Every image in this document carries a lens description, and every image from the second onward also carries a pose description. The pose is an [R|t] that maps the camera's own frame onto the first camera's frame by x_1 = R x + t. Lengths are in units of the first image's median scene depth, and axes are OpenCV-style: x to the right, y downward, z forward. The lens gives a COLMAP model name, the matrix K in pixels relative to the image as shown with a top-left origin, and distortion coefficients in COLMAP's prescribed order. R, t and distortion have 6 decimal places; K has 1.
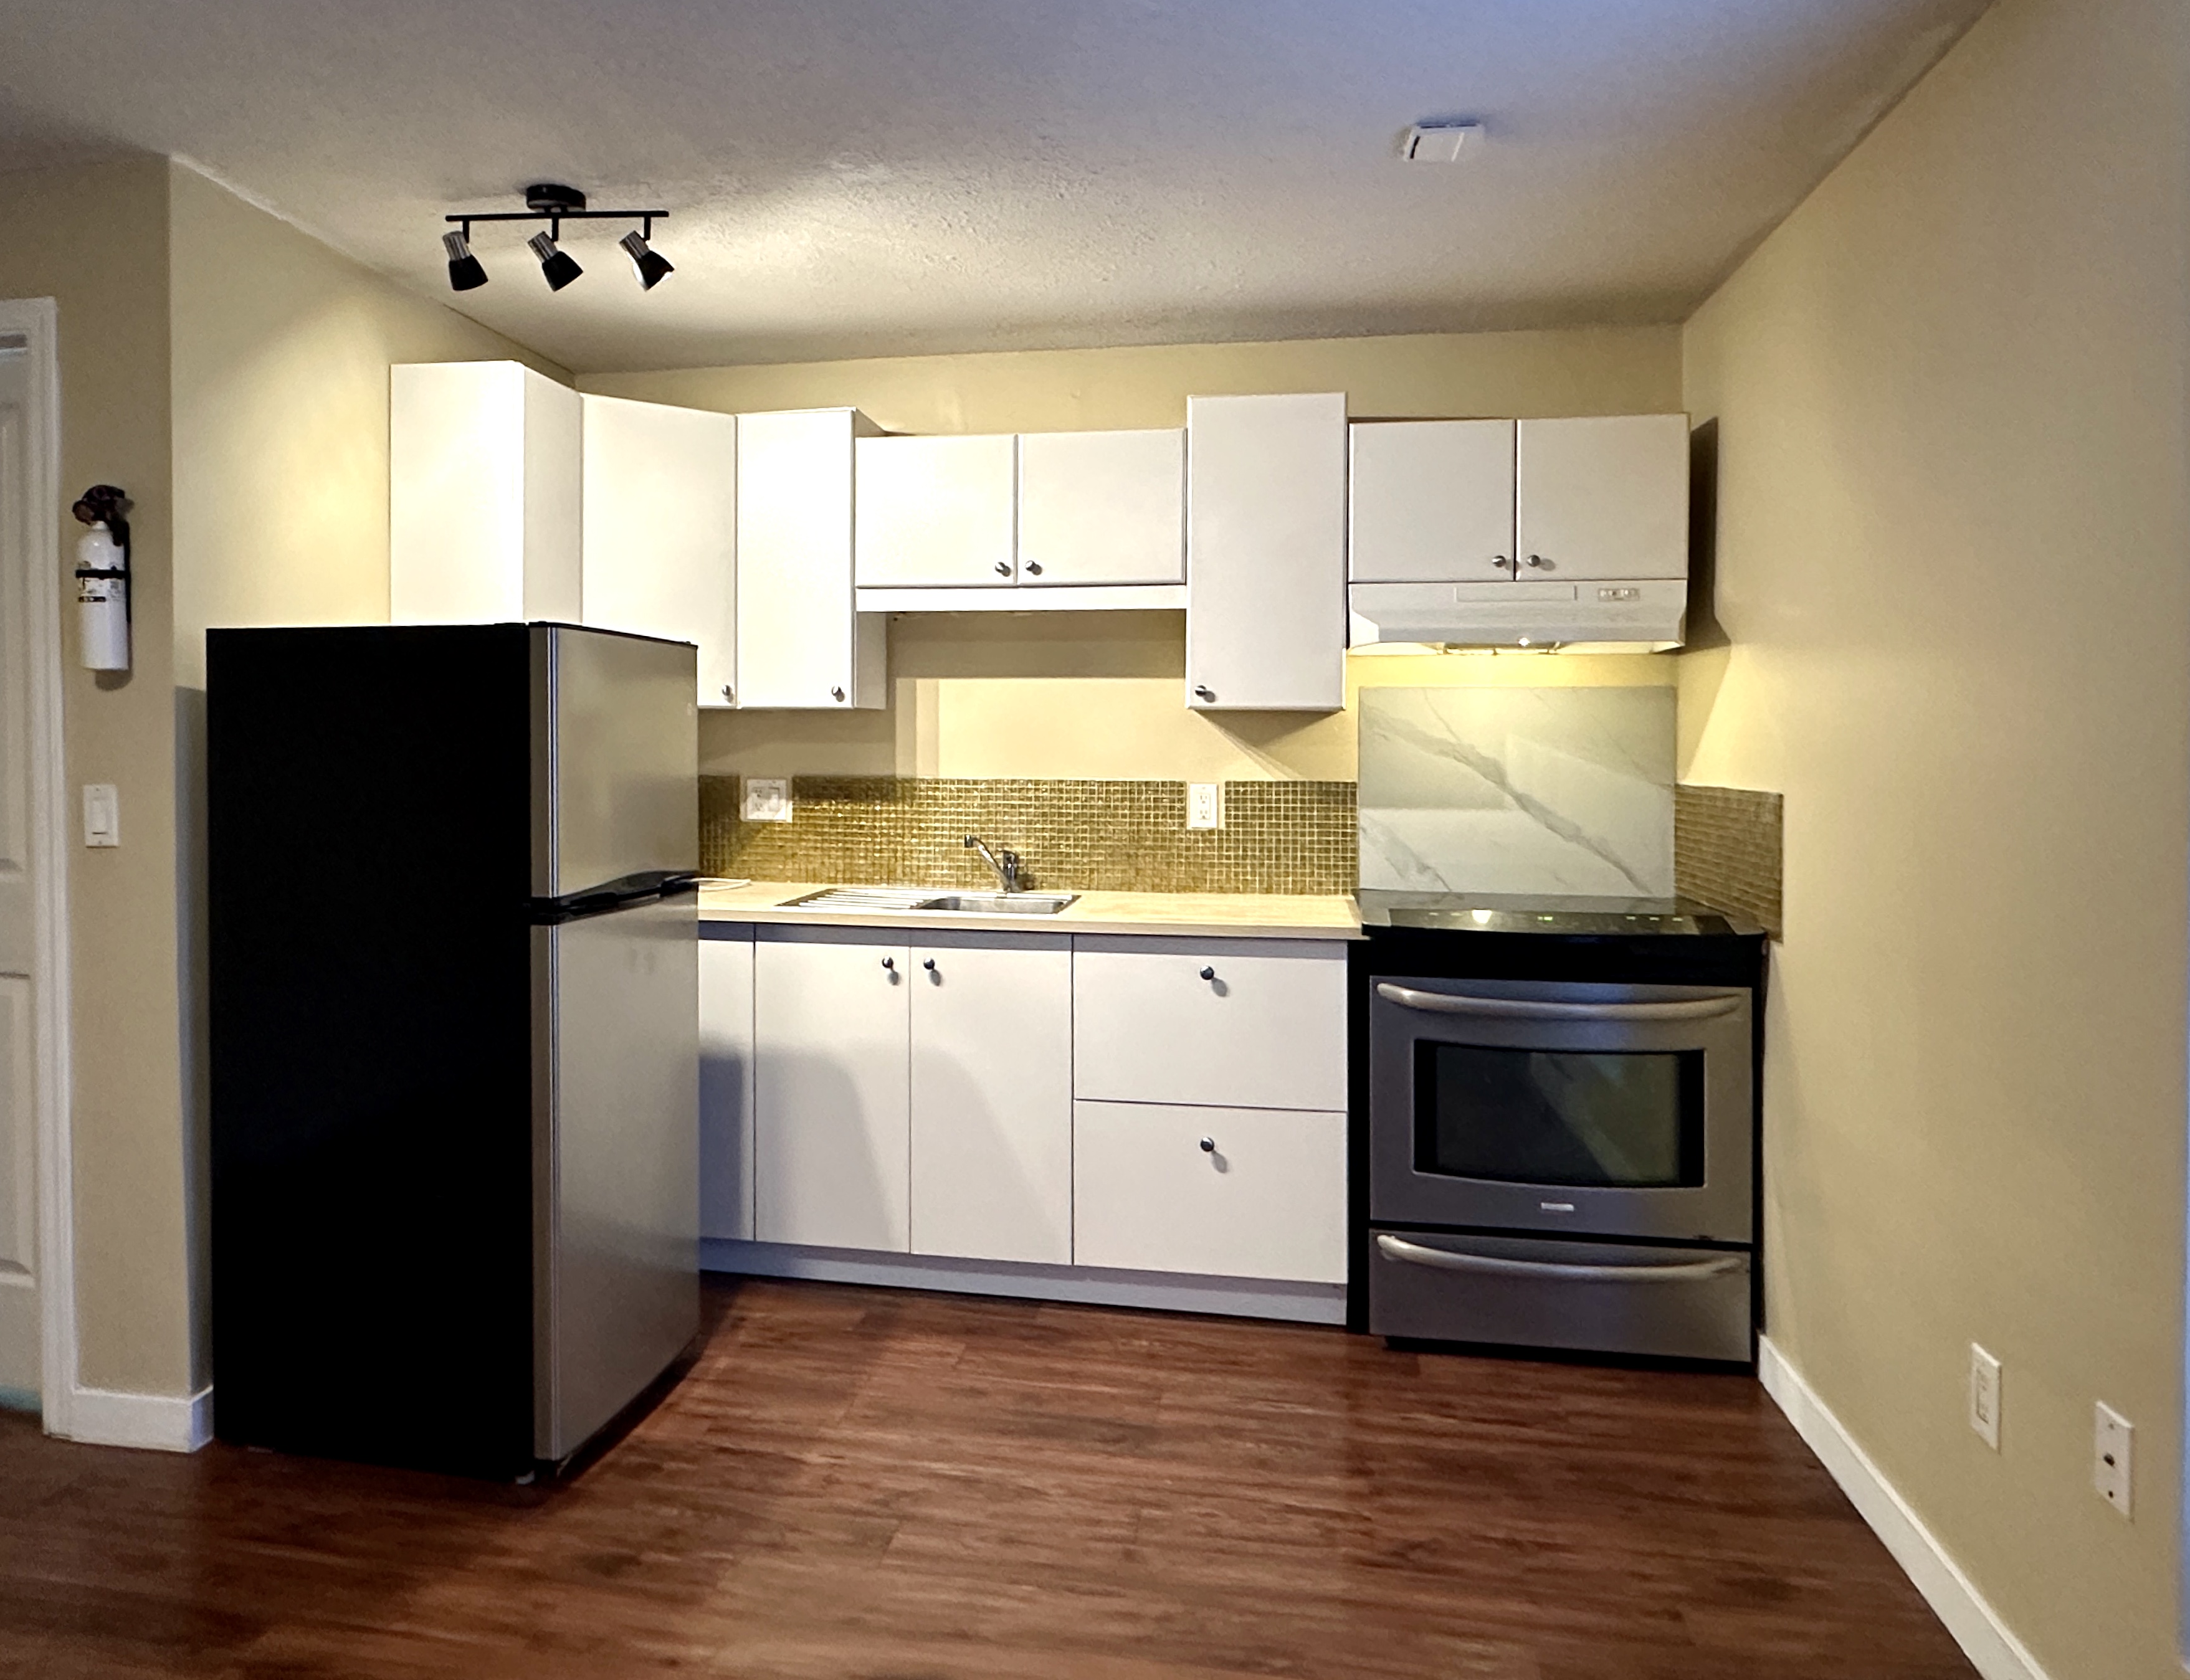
lens RADIAL K [[1402.7, 0, 1095.9], [0, 1402.7, 778.5], [0, 0, 1]] dist [-0.019939, 0.001933]
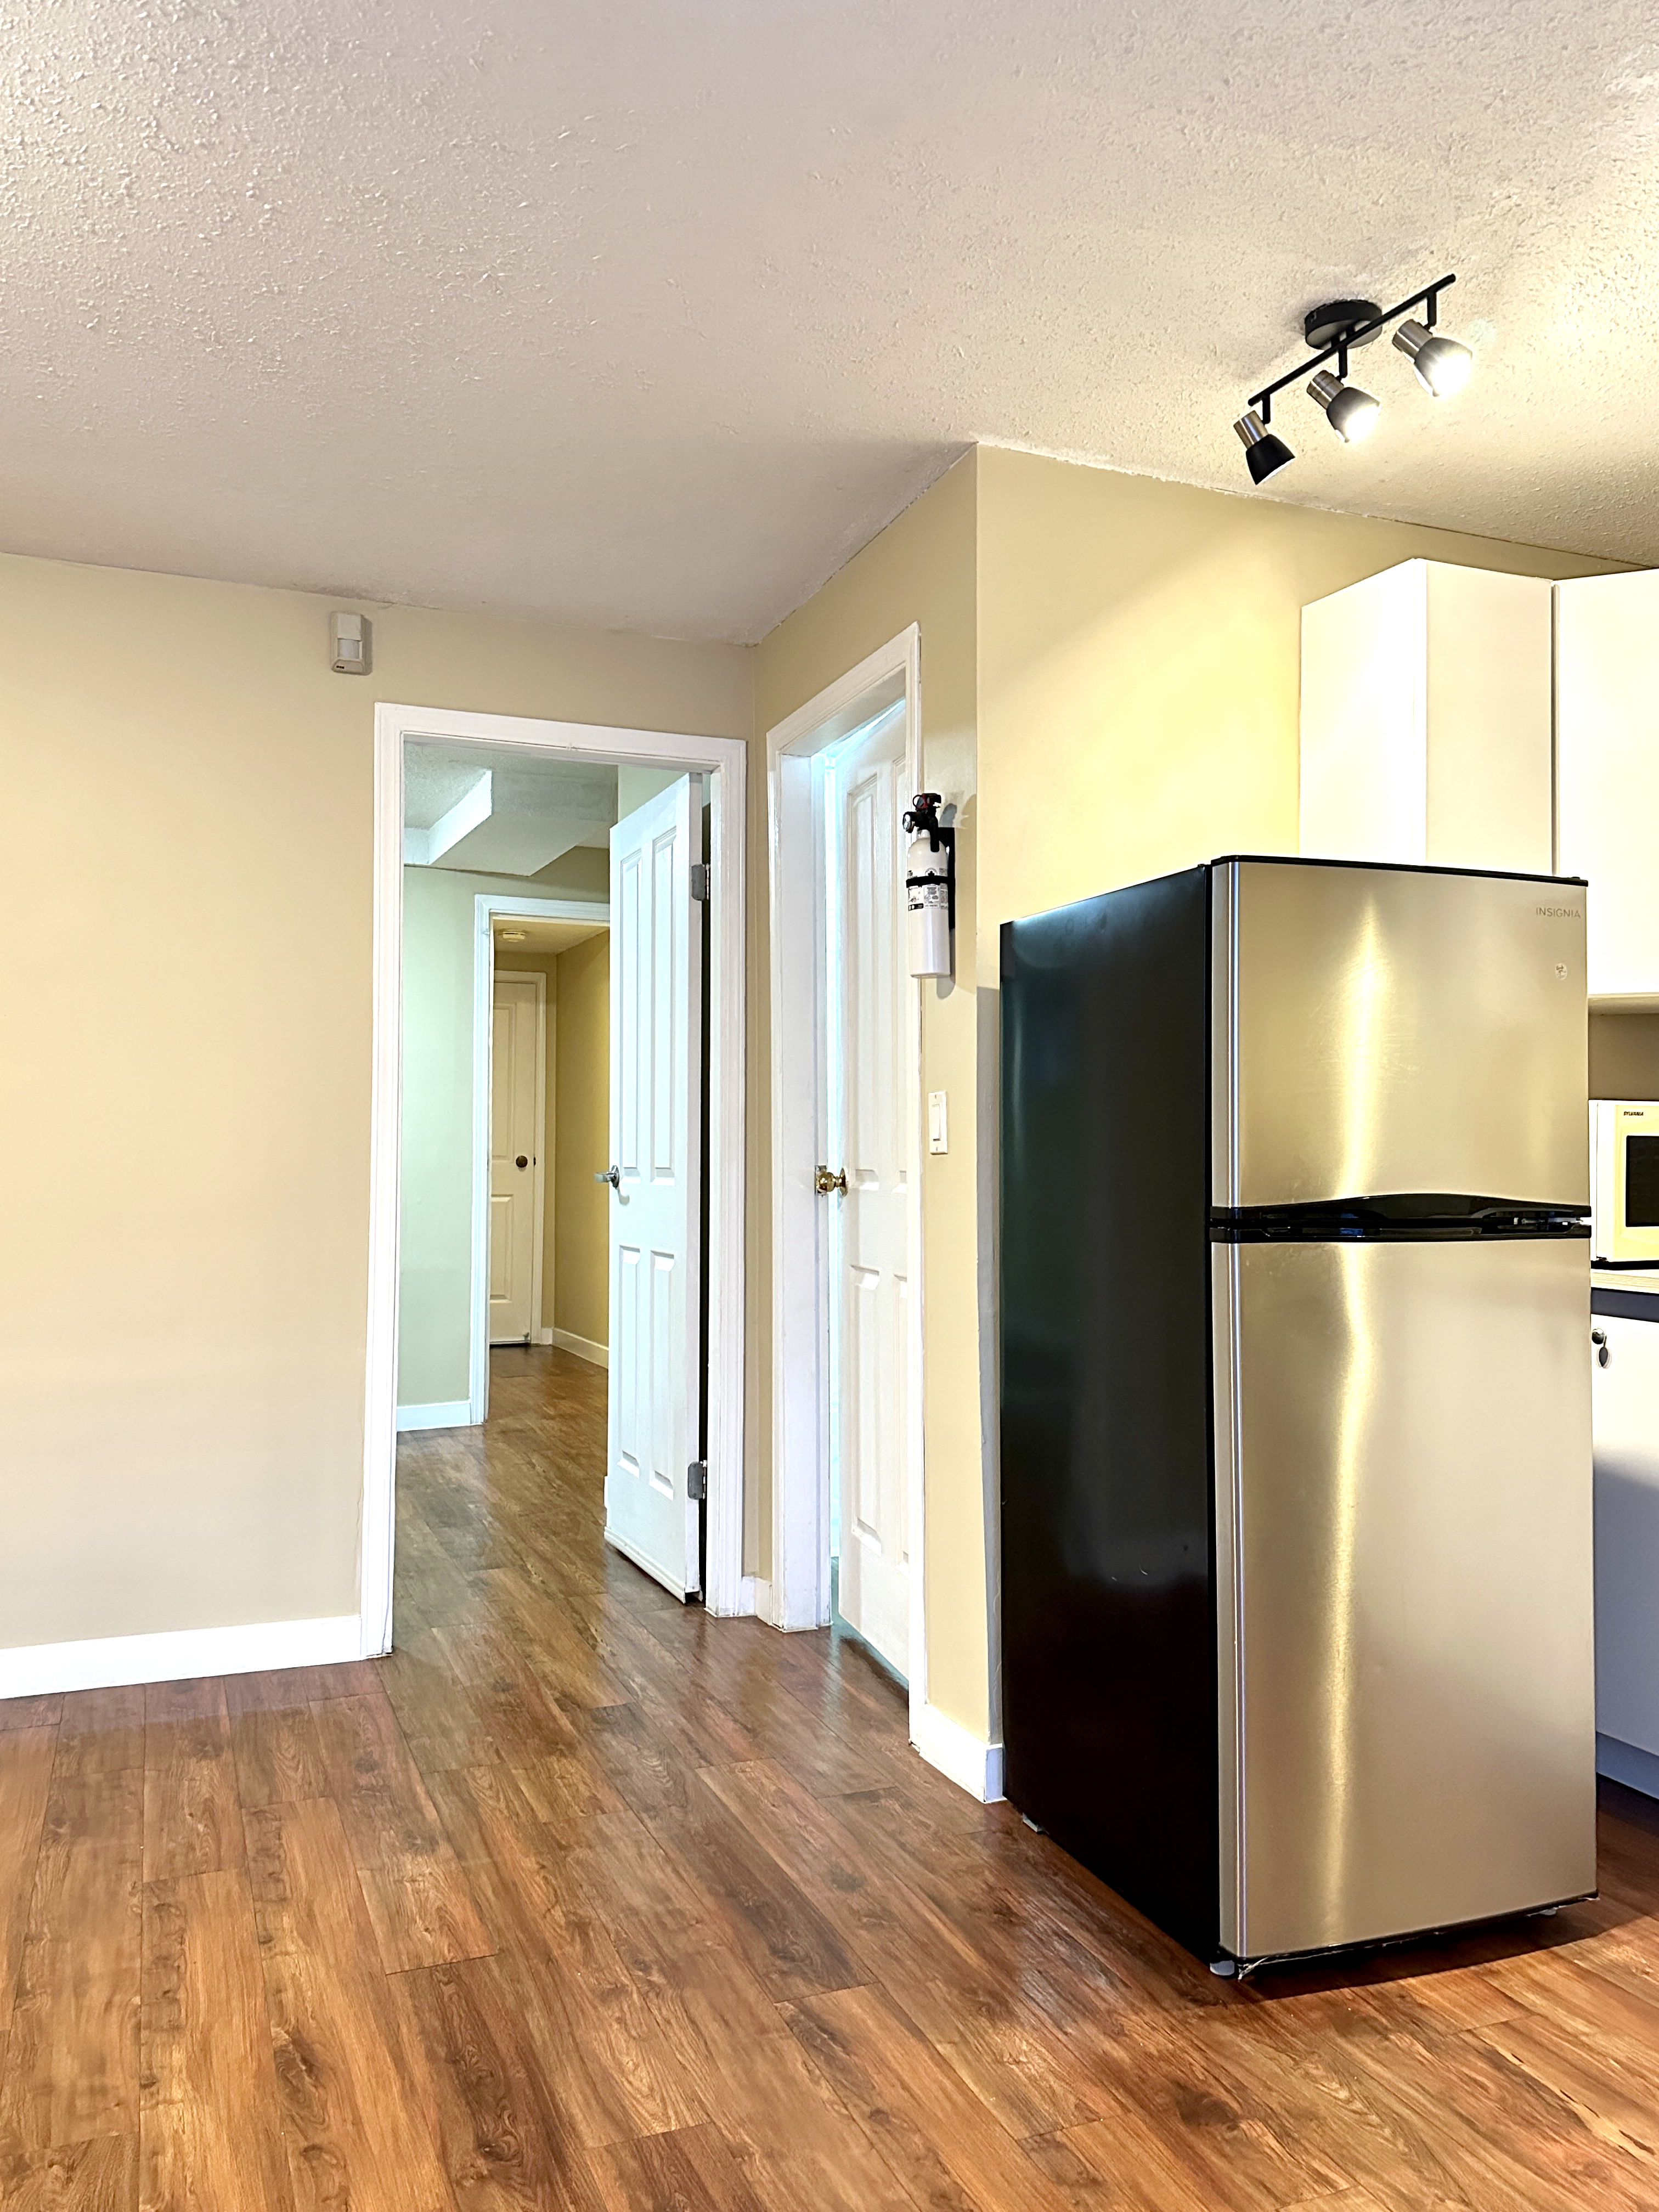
lens RADIAL K [[1684.8, 0, 829.5], [0, 1684.8, 1106.0], [0, 0, 1]] dist [0.068038, -0.065288]
pose [[0.534323, -0.029924, -0.844751, 0.273422], [-0.006576, 0.999196, -0.039554, 0.063724], [0.845255, 0.026689, 0.533696, 0.288792]]
